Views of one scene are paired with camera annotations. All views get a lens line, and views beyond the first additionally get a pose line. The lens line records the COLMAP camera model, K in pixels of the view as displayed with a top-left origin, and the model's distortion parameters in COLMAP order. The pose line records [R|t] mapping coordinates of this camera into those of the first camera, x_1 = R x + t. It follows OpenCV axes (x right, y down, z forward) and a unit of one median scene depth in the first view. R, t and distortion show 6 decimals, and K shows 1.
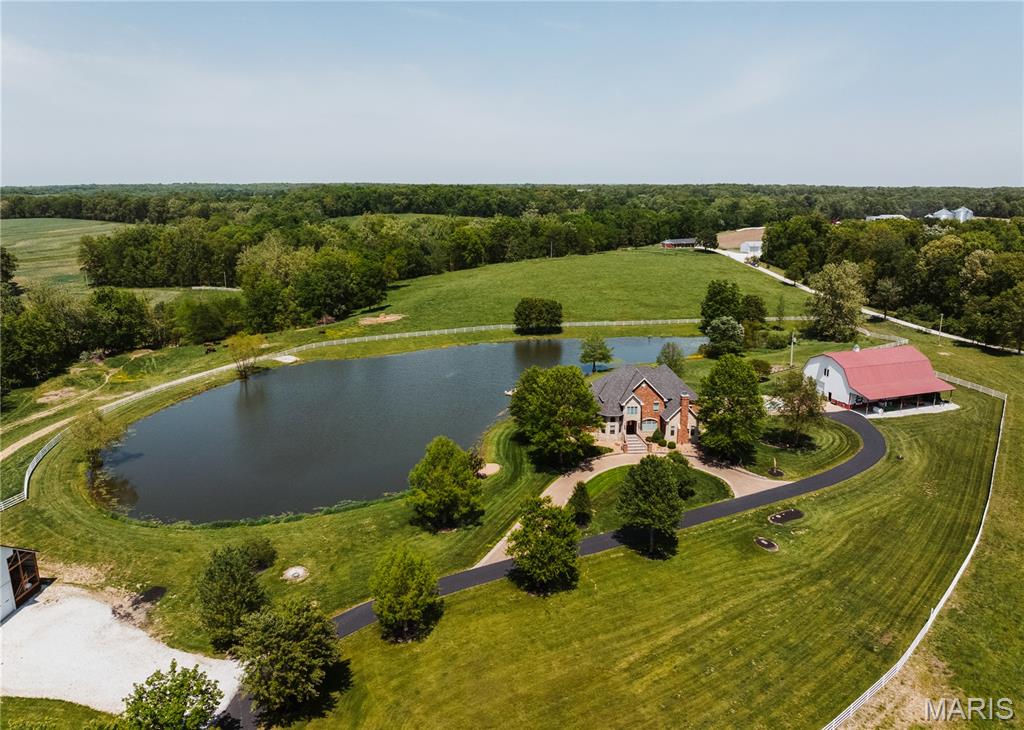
lens RADIAL K [[720.9, 0, 516.5], [0, 720.9, 357.8], [0, 0, 1]] dist [-0.033892, -0.007237]
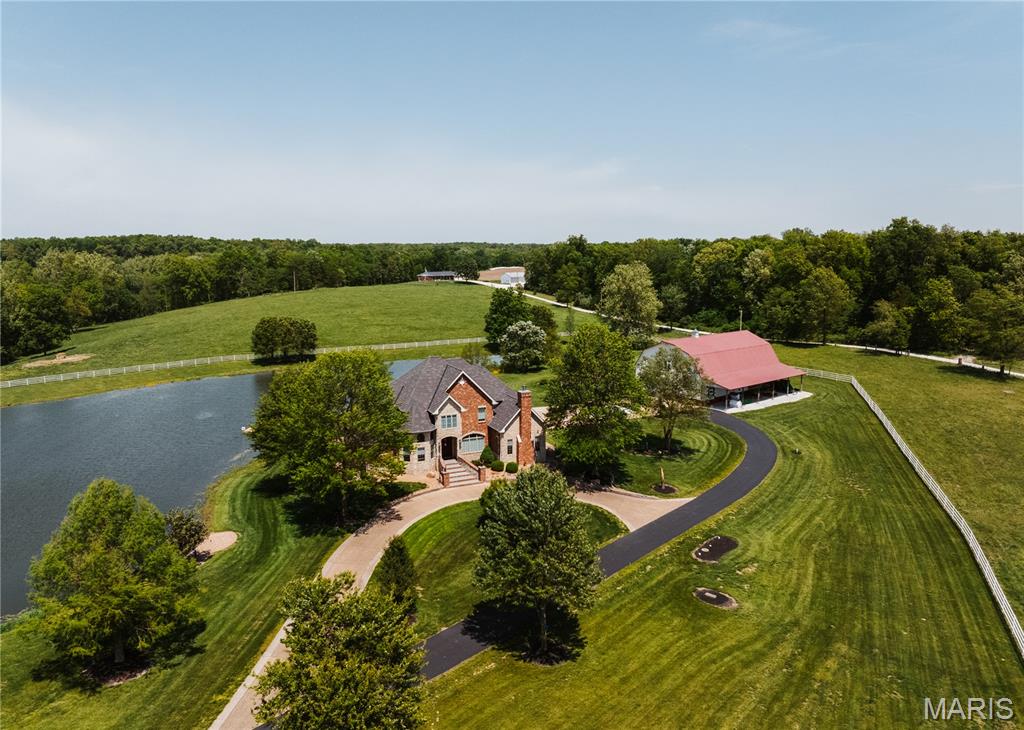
lens RADIAL K [[720.9, 0, 516.5], [0, 720.9, 357.8], [0, 0, 1]] dist [-0.033892, -0.007237]
pose [[0.938145, -0.055396, 0.341782, -0.000684], [0.084952, 0.993772, -0.072111, 0.037642], [-0.335659, 0.096686, 0.937009, 0.200352]]
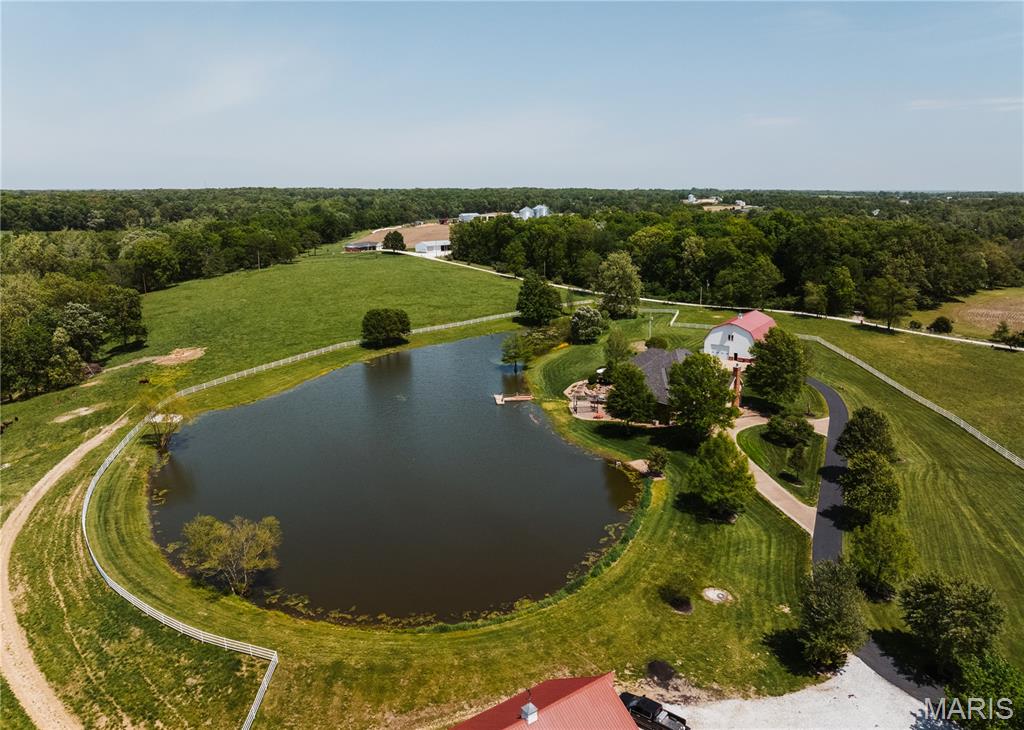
lens RADIAL K [[720.9, 0, 516.5], [0, 720.9, 357.8], [0, 0, 1]] dist [-0.033892, -0.007237]
pose [[0.787541, -0.141057, 0.599901, -0.409663], [0.144282, 0.988600, 0.043043, -0.034975], [-0.599134, 0.052657, 0.798915, 0.150909]]
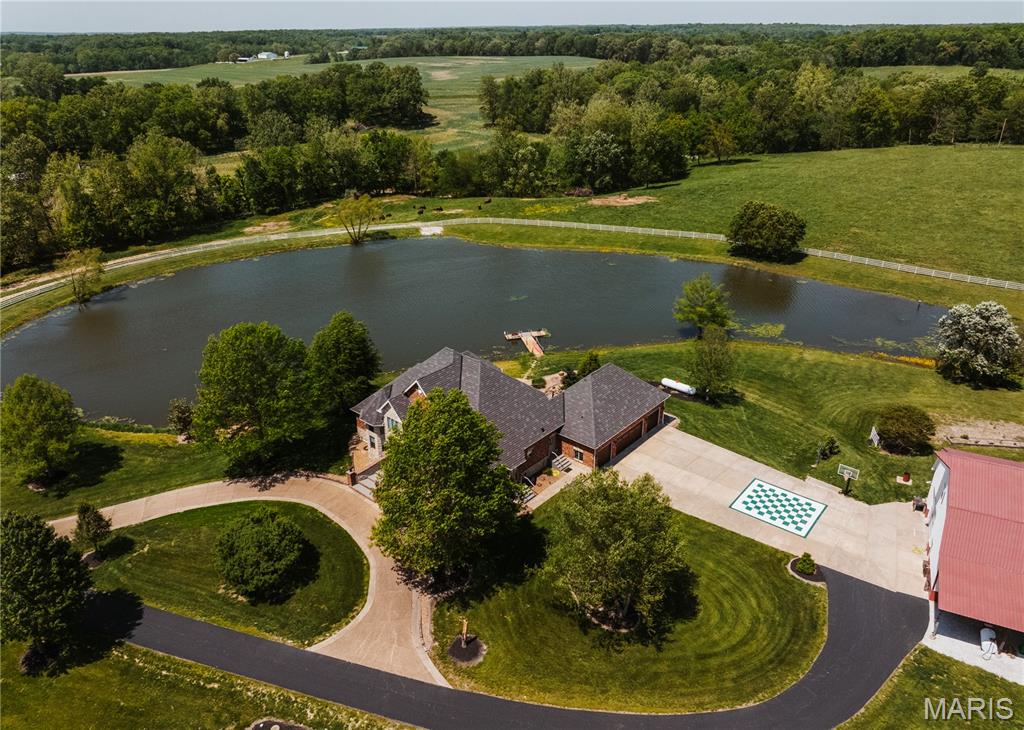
lens RADIAL K [[718.9, 0, 512.0], [0, 718.9, 365.0], [0, 0, 1]] dist [-0.038199, 0.001742]
pose [[0.707642, 0.296976, -0.641130, 0.330399], [-0.156519, 0.950725, 0.267626, -0.082591], [0.689017, -0.089035, 0.719256, 0.354444]]
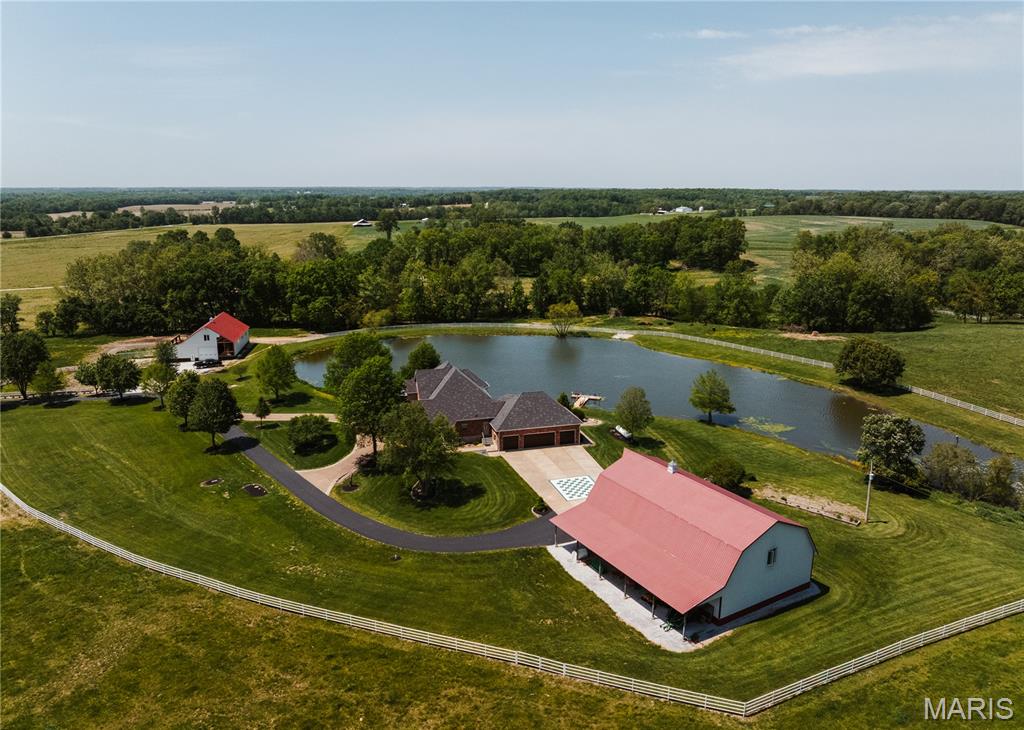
lens RADIAL K [[727.4, 0, 510.3], [0, 727.4, 312.8], [0, 0, 1]] dist [-0.034968, 0.004004]
pose [[0.198354, 0.164386, -0.966247, 0.662249], [-0.229033, 0.966315, 0.117381, -0.113458], [0.952995, 0.198020, 0.229322, 0.483603]]
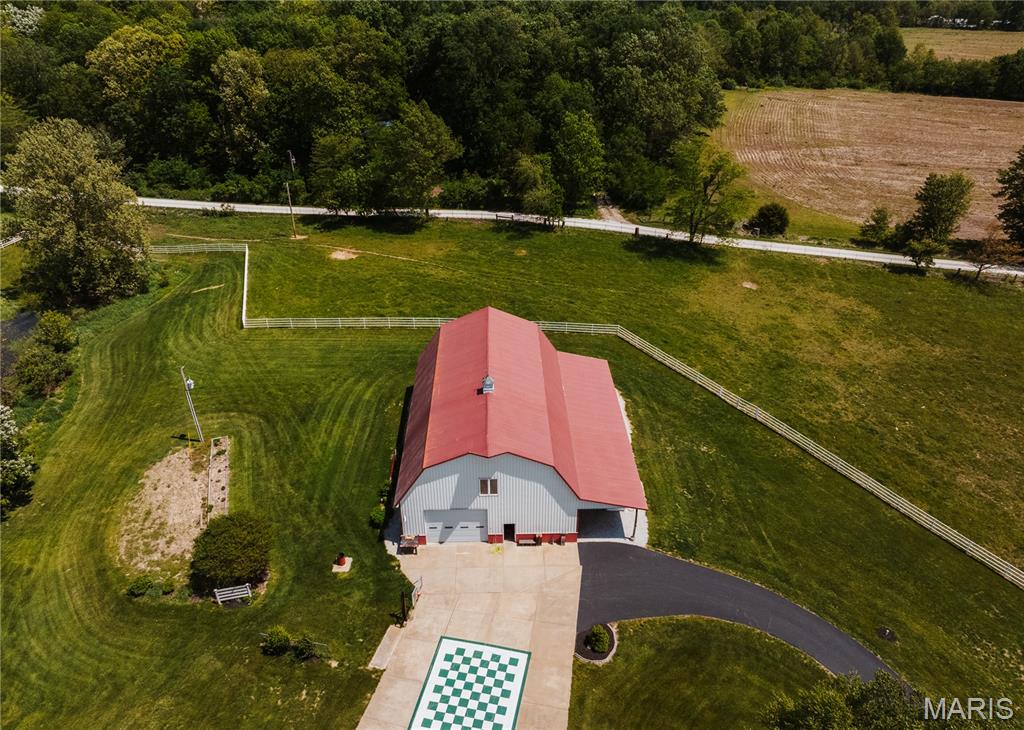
lens RADIAL K [[720.9, 0, 516.5], [0, 720.9, 357.8], [0, 0, 1]] dist [-0.033892, -0.007237]
pose [[0.294385, -0.481352, 0.825614, 0.107810], [0.216874, 0.875005, 0.432818, -0.129974], [-0.930754, 0.051639, 0.361981, 0.565051]]
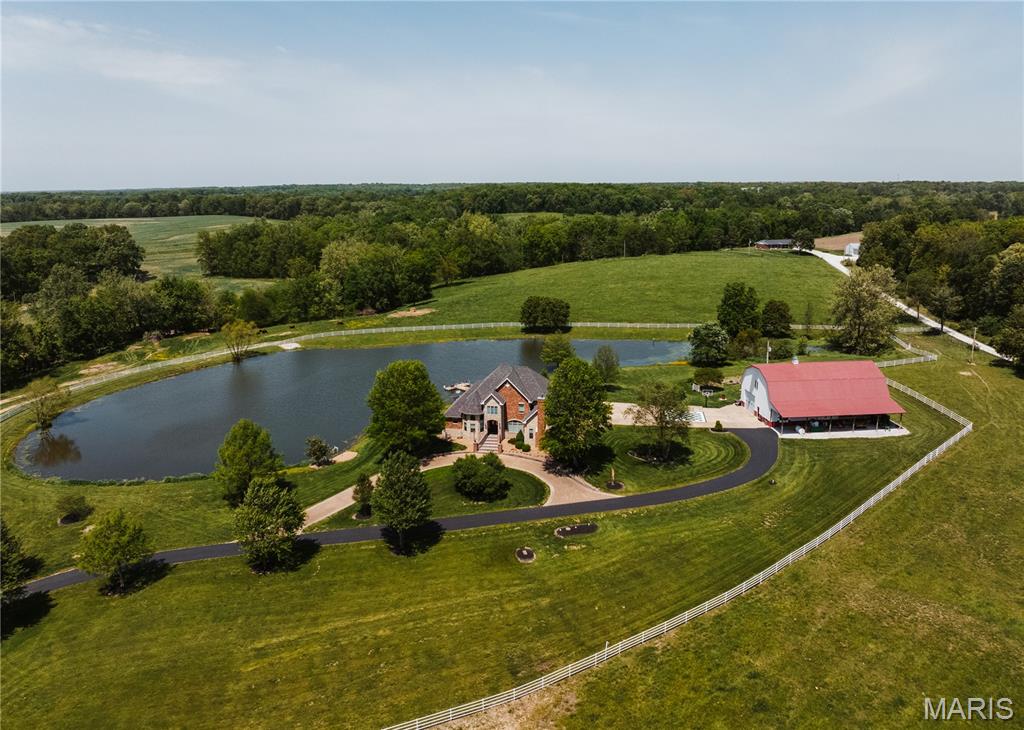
lens RADIAL K [[720.9, 0, 516.5], [0, 720.9, 357.8], [0, 0, 1]] dist [-0.033892, -0.007237]
pose [[0.970342, 0.047901, -0.236944, 0.233619], [-0.047609, 0.998842, 0.006958, -0.003858], [0.237002, 0.004529, 0.971499, 0.026088]]
